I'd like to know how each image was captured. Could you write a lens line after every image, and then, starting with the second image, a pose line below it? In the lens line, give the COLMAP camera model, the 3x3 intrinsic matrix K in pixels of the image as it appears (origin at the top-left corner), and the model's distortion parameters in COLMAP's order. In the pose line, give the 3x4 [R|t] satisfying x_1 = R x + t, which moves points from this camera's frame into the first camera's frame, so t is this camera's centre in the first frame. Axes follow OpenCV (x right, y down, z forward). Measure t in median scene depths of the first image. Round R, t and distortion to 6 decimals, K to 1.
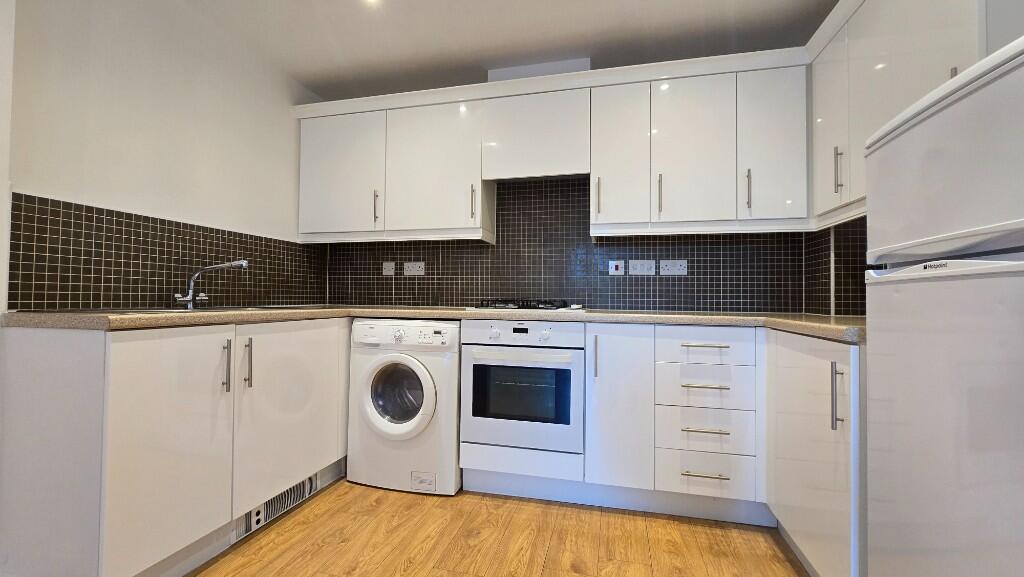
lens RADIAL K [[416.0, 0, 512.0], [0, 416.0, 288.5], [0, 0, 1]] dist [-0.002046, 0.000076]
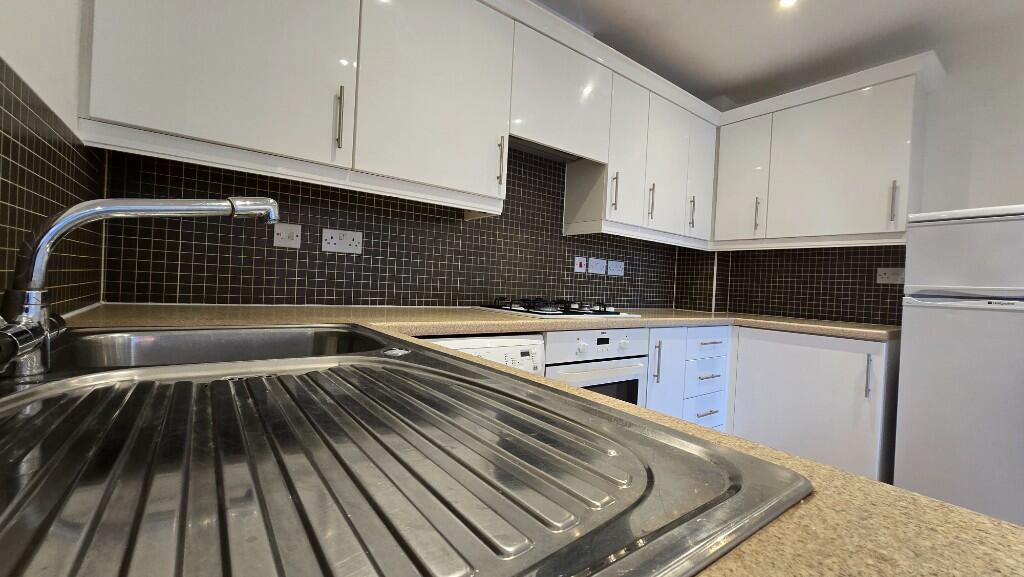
lens RADIAL K [[416.0, 0, 512.0], [0, 416.0, 288.5], [0, 0, 1]] dist [-0.002046, 0.000076]
pose [[0.640460, 0.013159, 0.767879, -0.657040], [-0.059713, 0.997680, 0.032707, -0.018291], [-0.765667, -0.066800, 0.639760, 0.549123]]
